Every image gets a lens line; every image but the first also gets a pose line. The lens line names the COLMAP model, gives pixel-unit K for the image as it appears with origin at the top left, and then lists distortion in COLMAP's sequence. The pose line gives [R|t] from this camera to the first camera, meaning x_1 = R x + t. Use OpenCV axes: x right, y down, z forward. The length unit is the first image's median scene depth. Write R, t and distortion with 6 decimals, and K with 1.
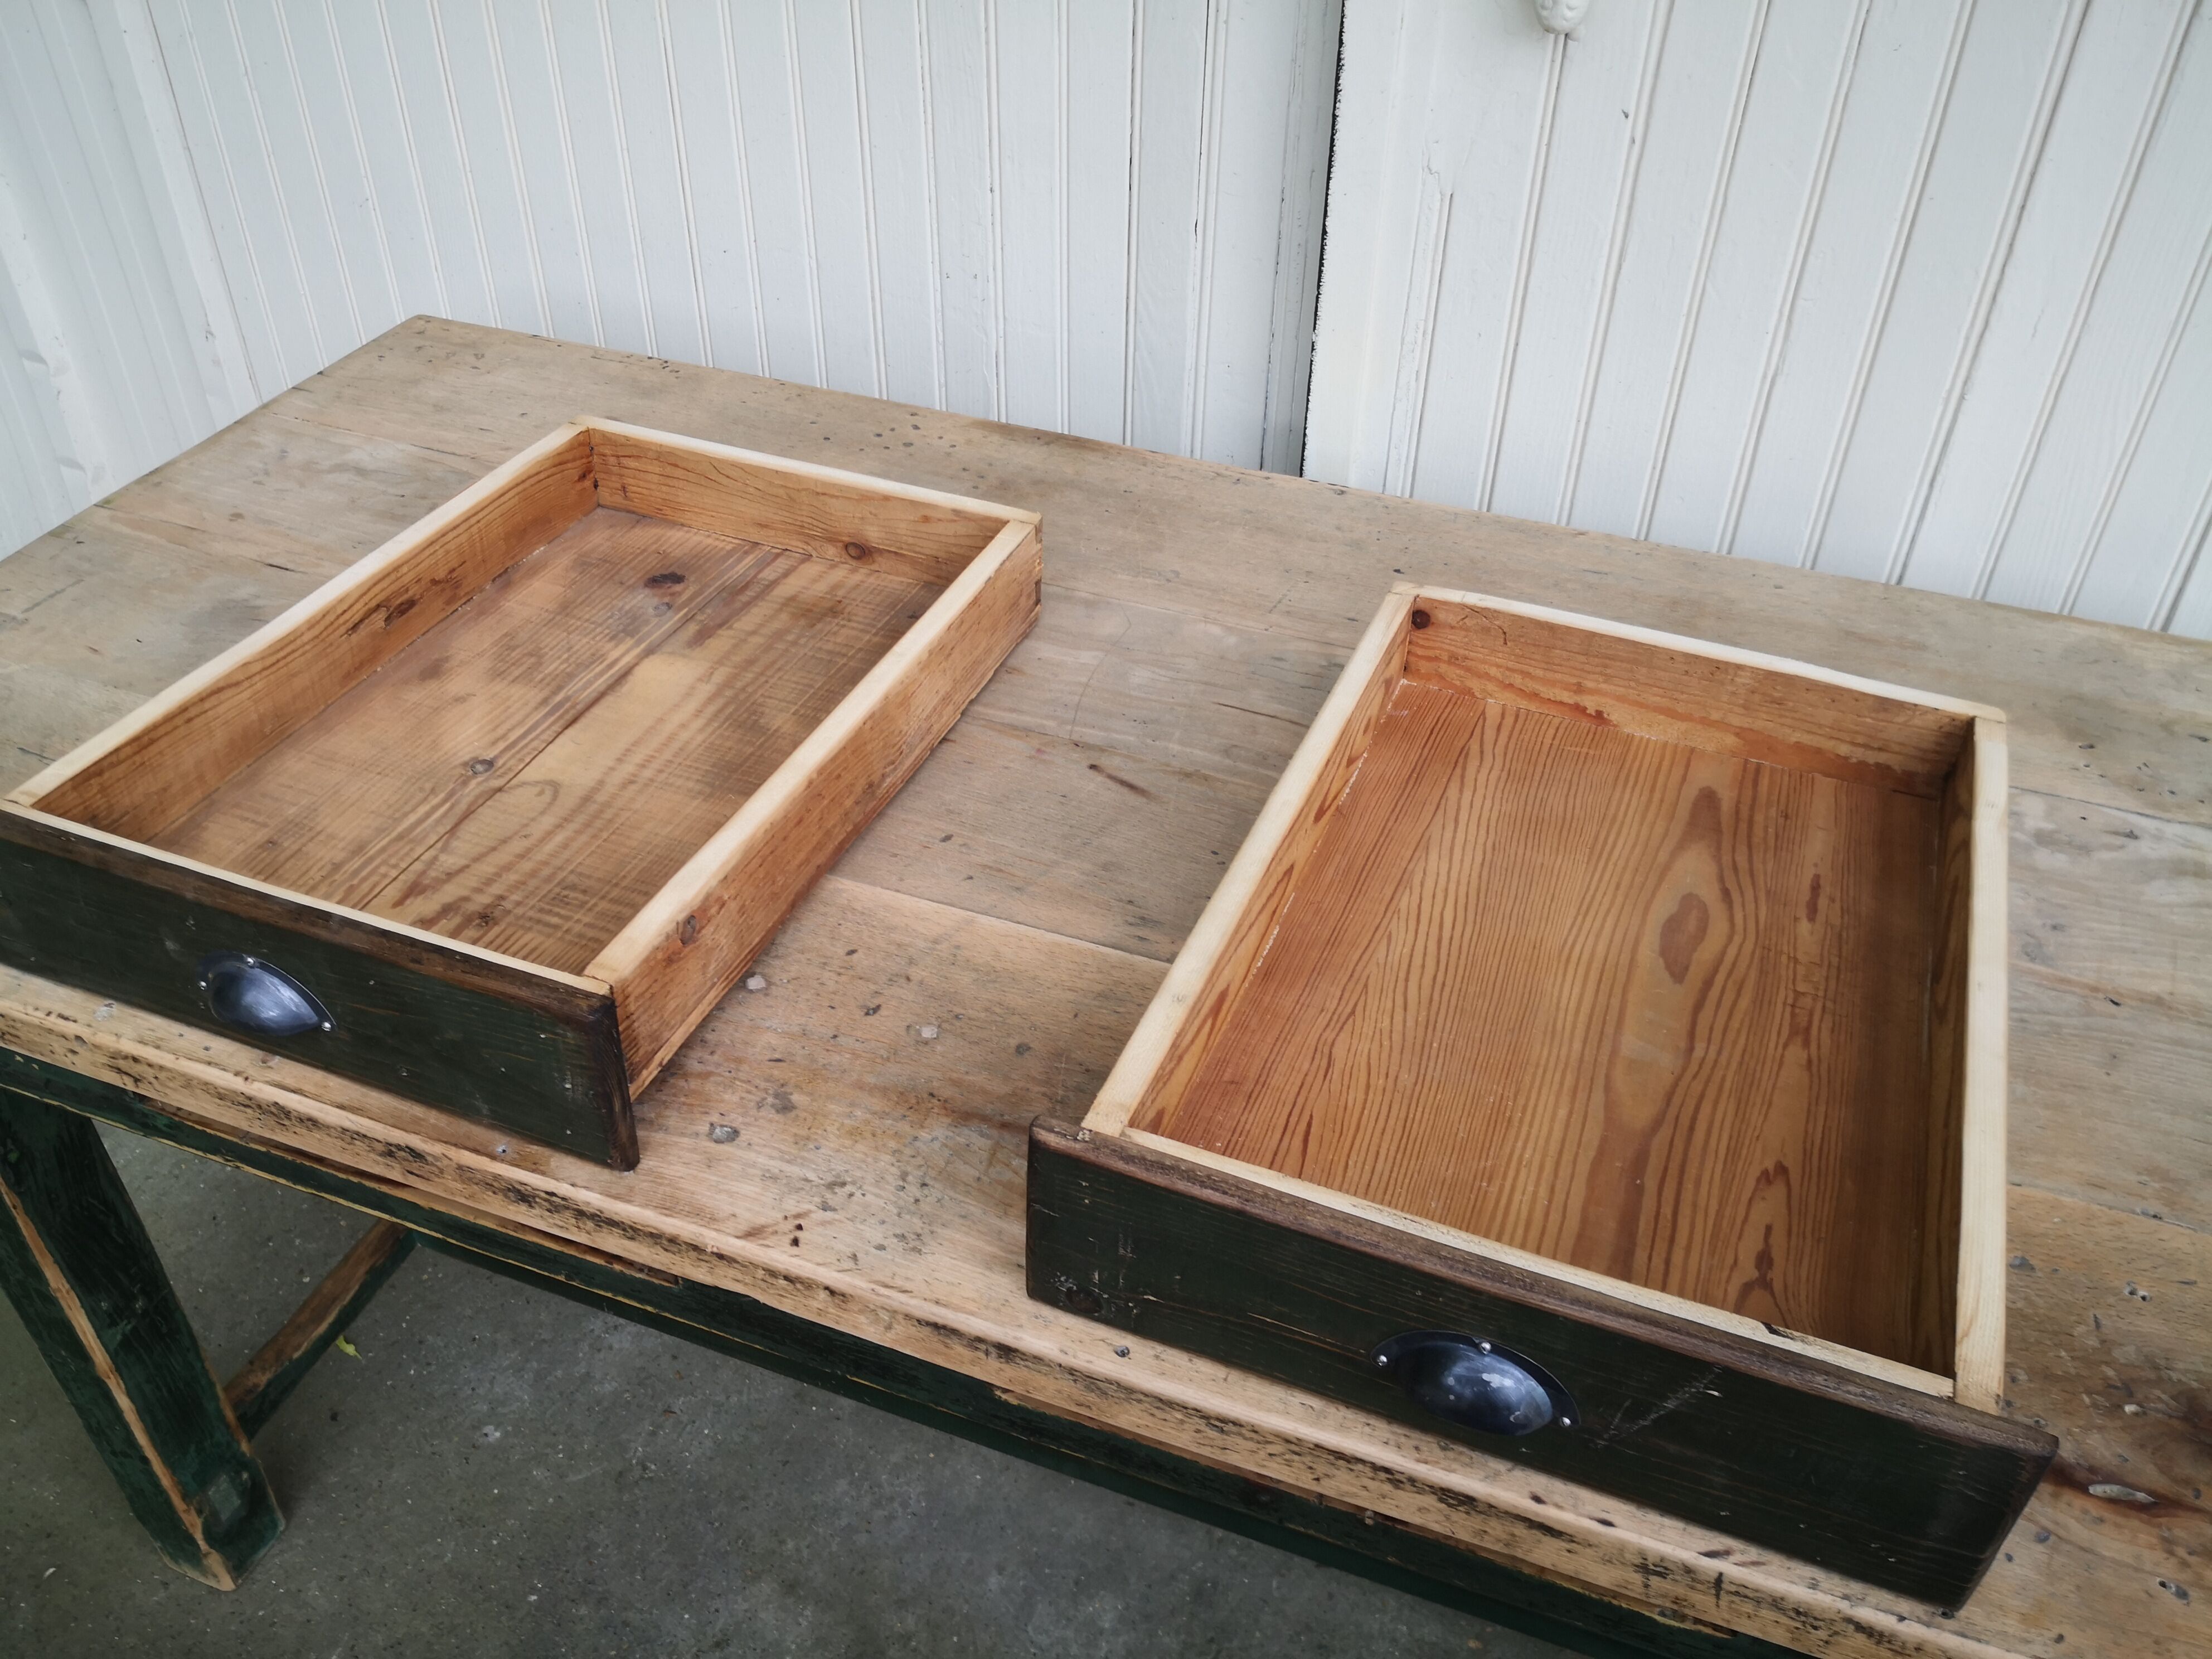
lens RADIAL K [[1801.6, 0, 1126.9], [0, 1801.6, 842.6], [0, 0, 1]] dist [0.029238, -0.066738]
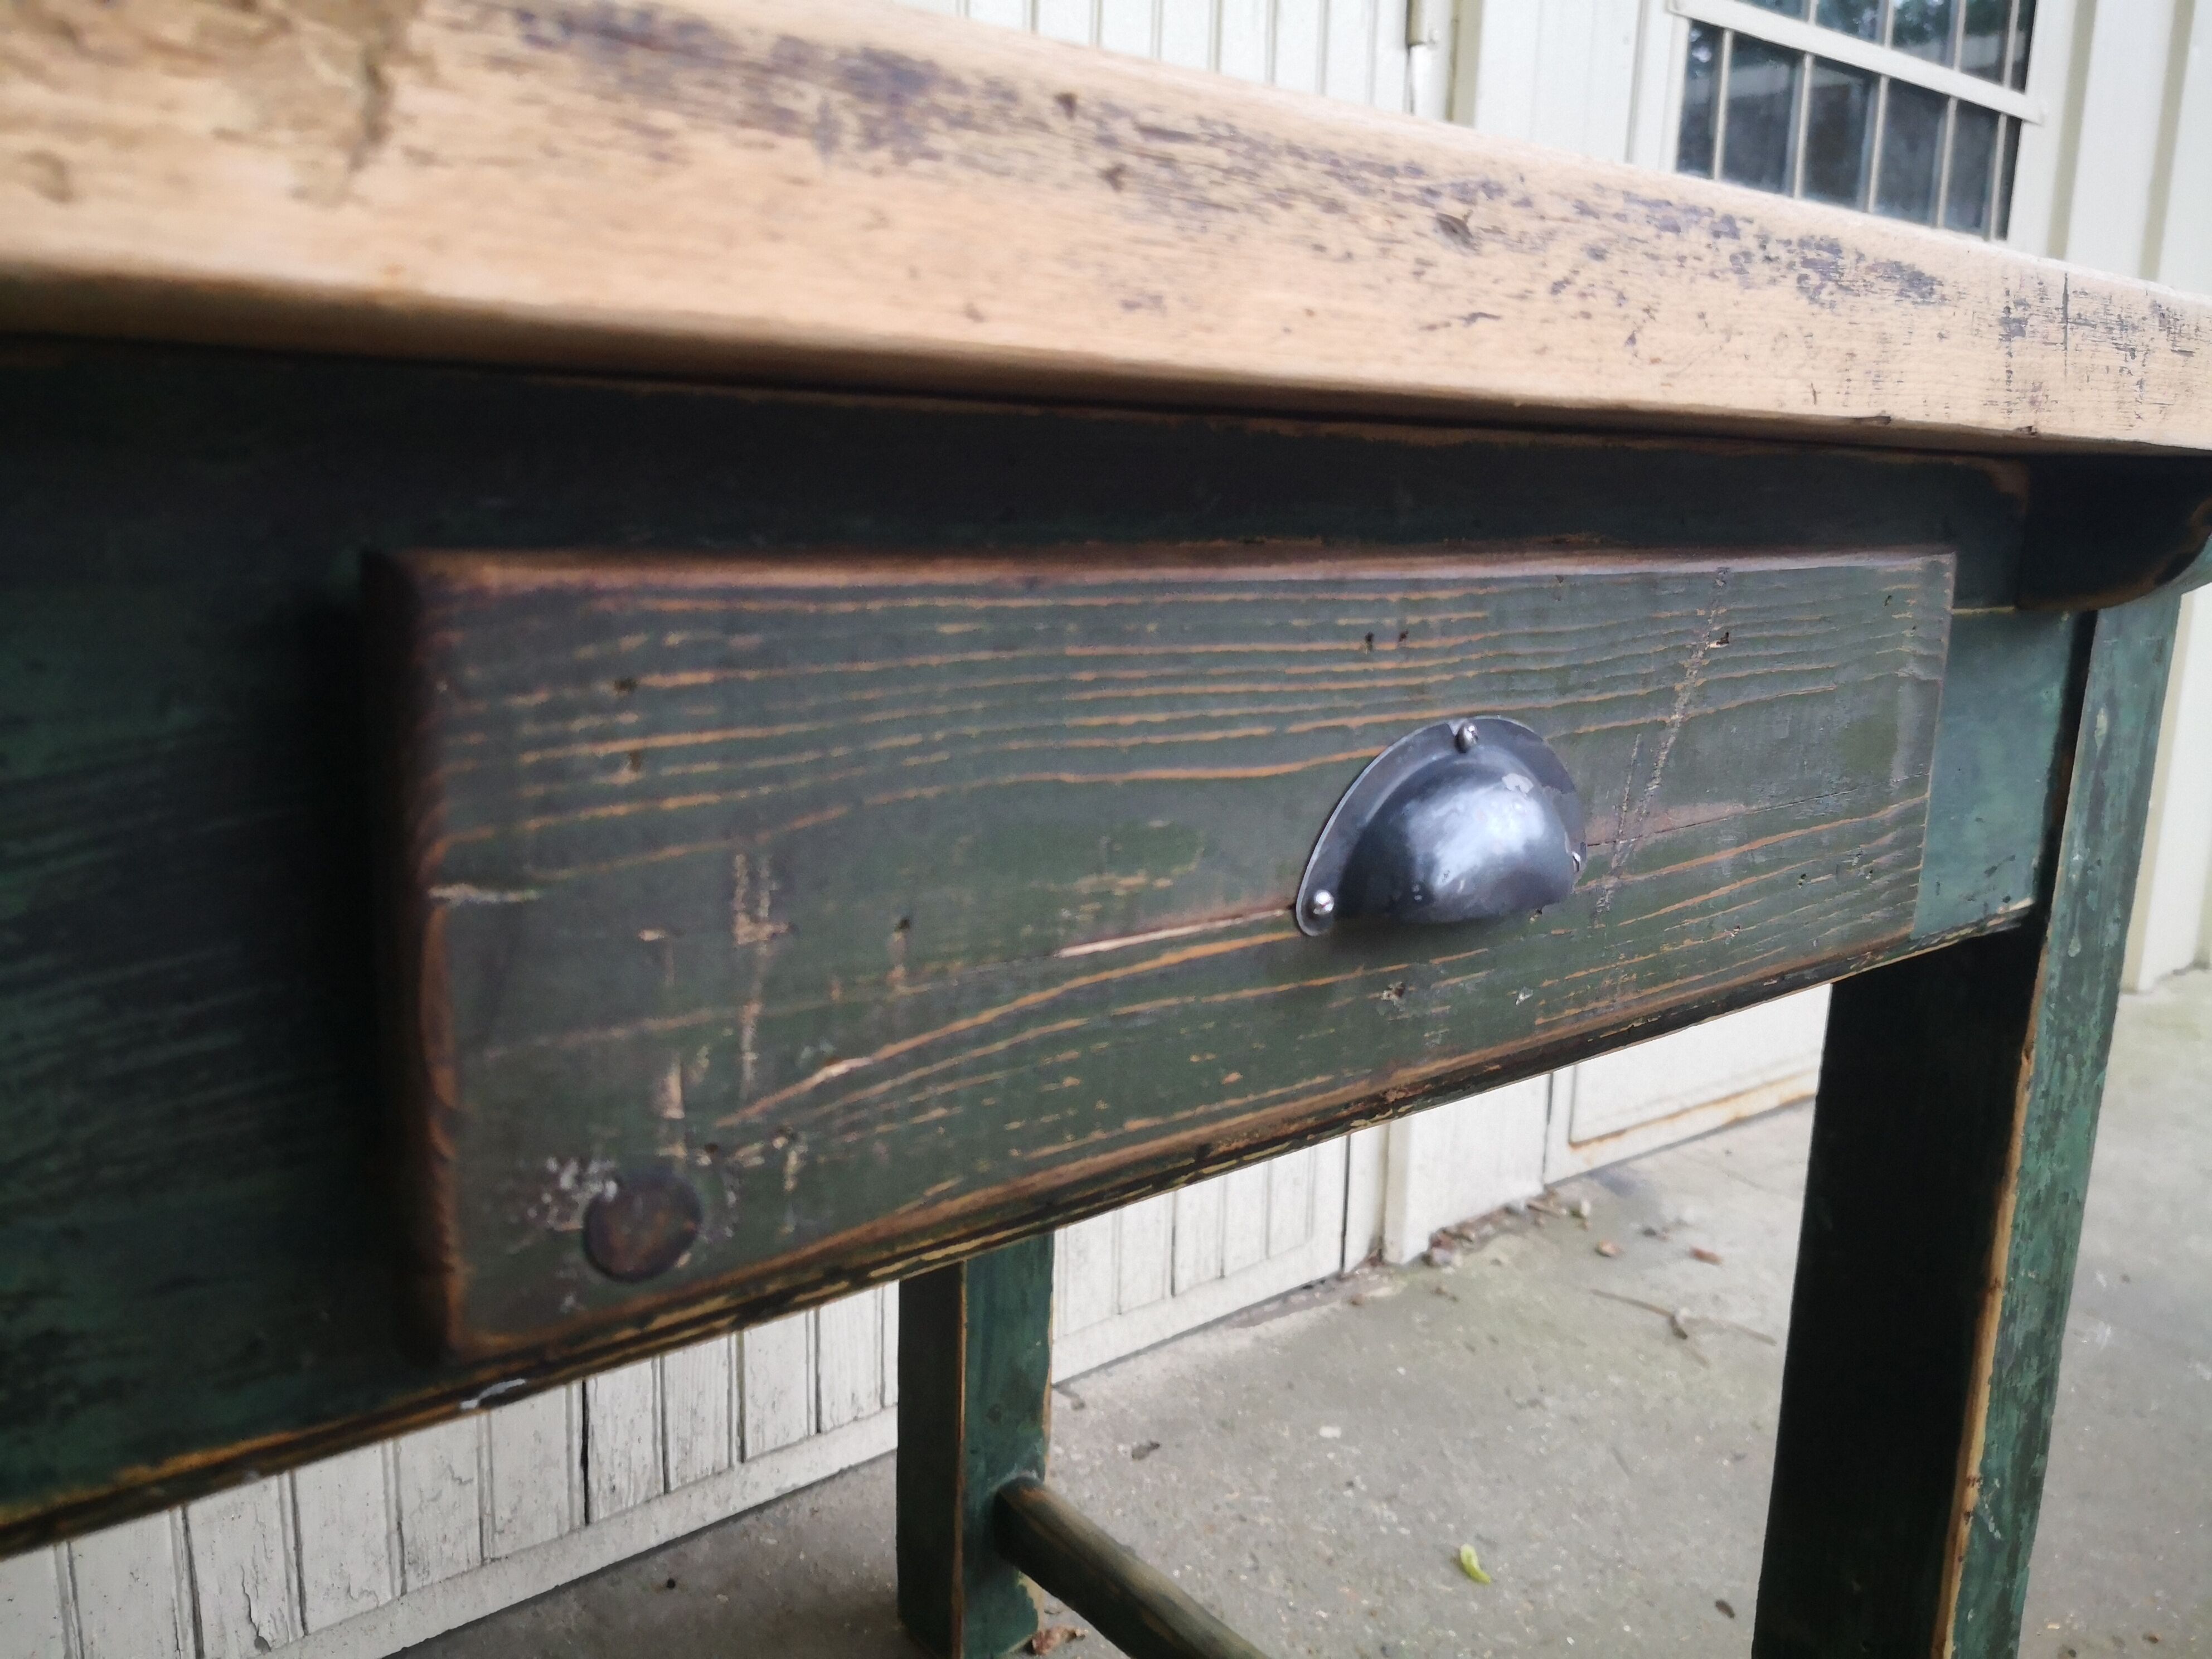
lens RADIAL K [[1806.6, 0, 1108.2], [0, 1806.6, 865.3], [0, 0, 1]] dist [0.001982, -0.002868]
pose [[0.498471, -0.194312, 0.844849, -0.206355], [0.531830, 0.838161, -0.121012, 0.301170], [-0.684605, 0.509636, 0.521139, 0.647744]]
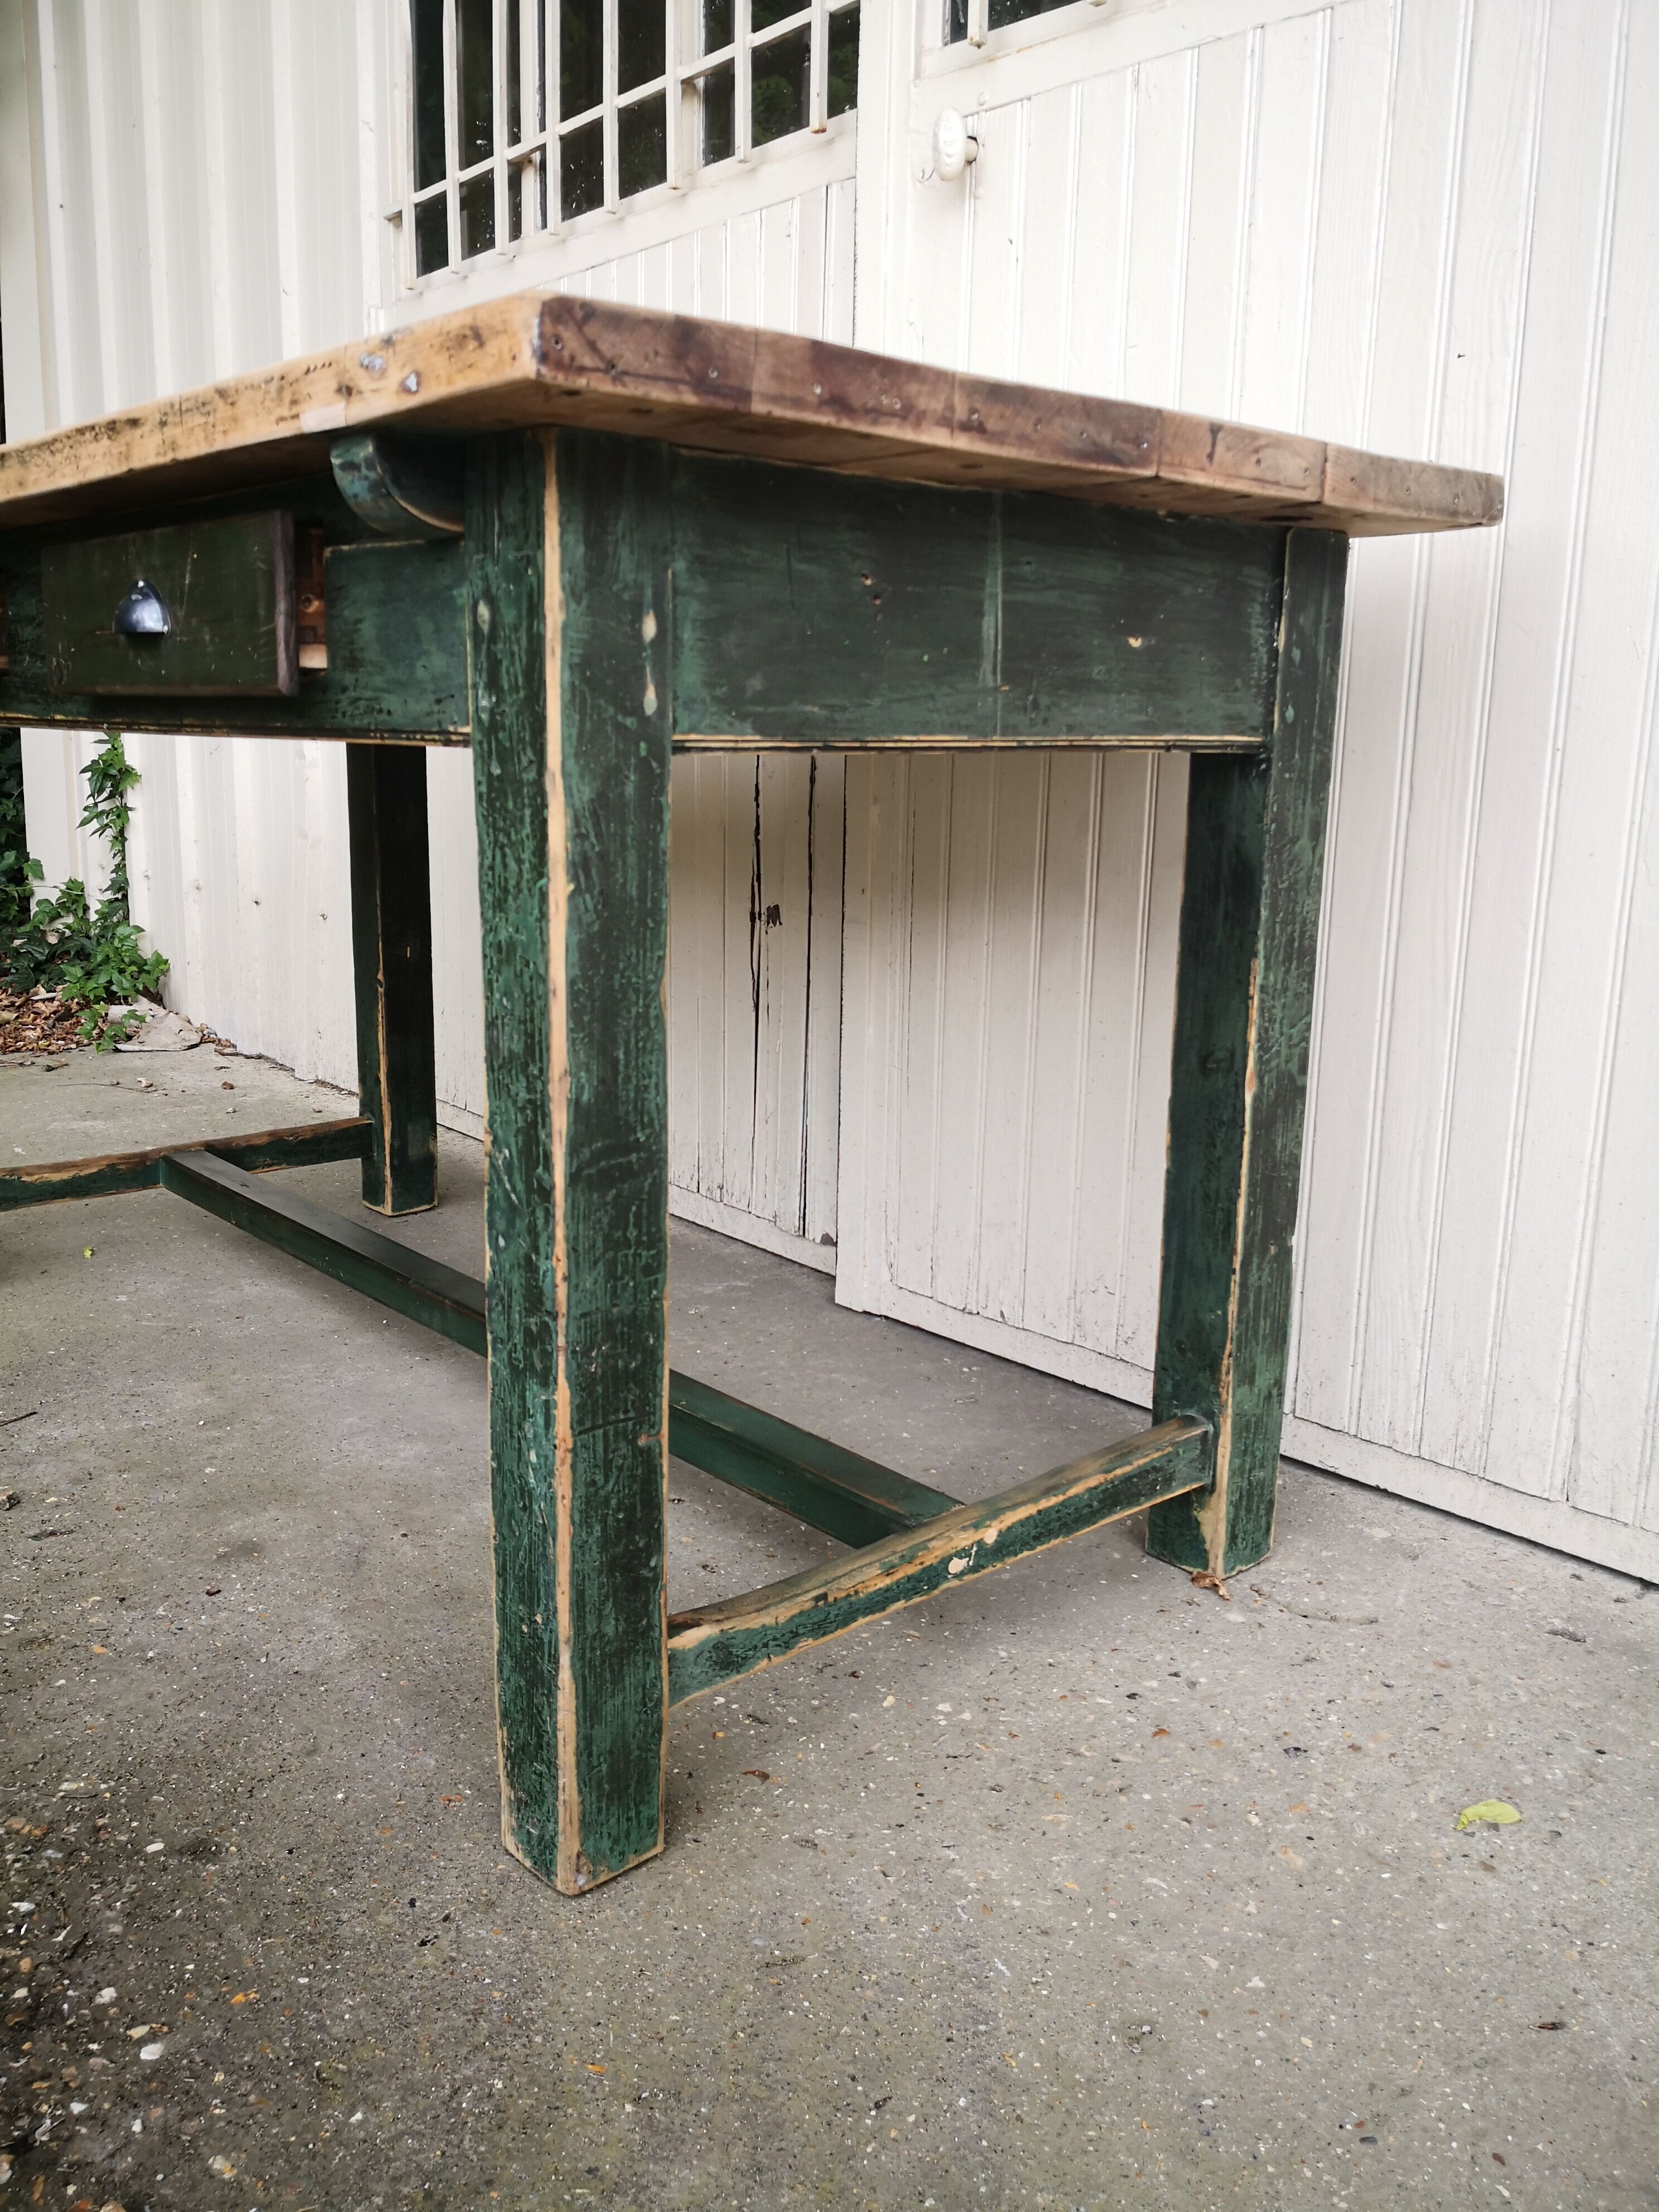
lens RADIAL K [[1812.2, 0, 818.6], [0, 1812.2, 1116.9], [0, 0, 1]] dist [0.033885, -0.056757]
pose [[0.875490, 0.096984, -0.473403, 0.973436], [-0.304180, 0.871822, -0.383929, 0.840469], [0.375488, 0.480126, 0.792772, 0.206531]]
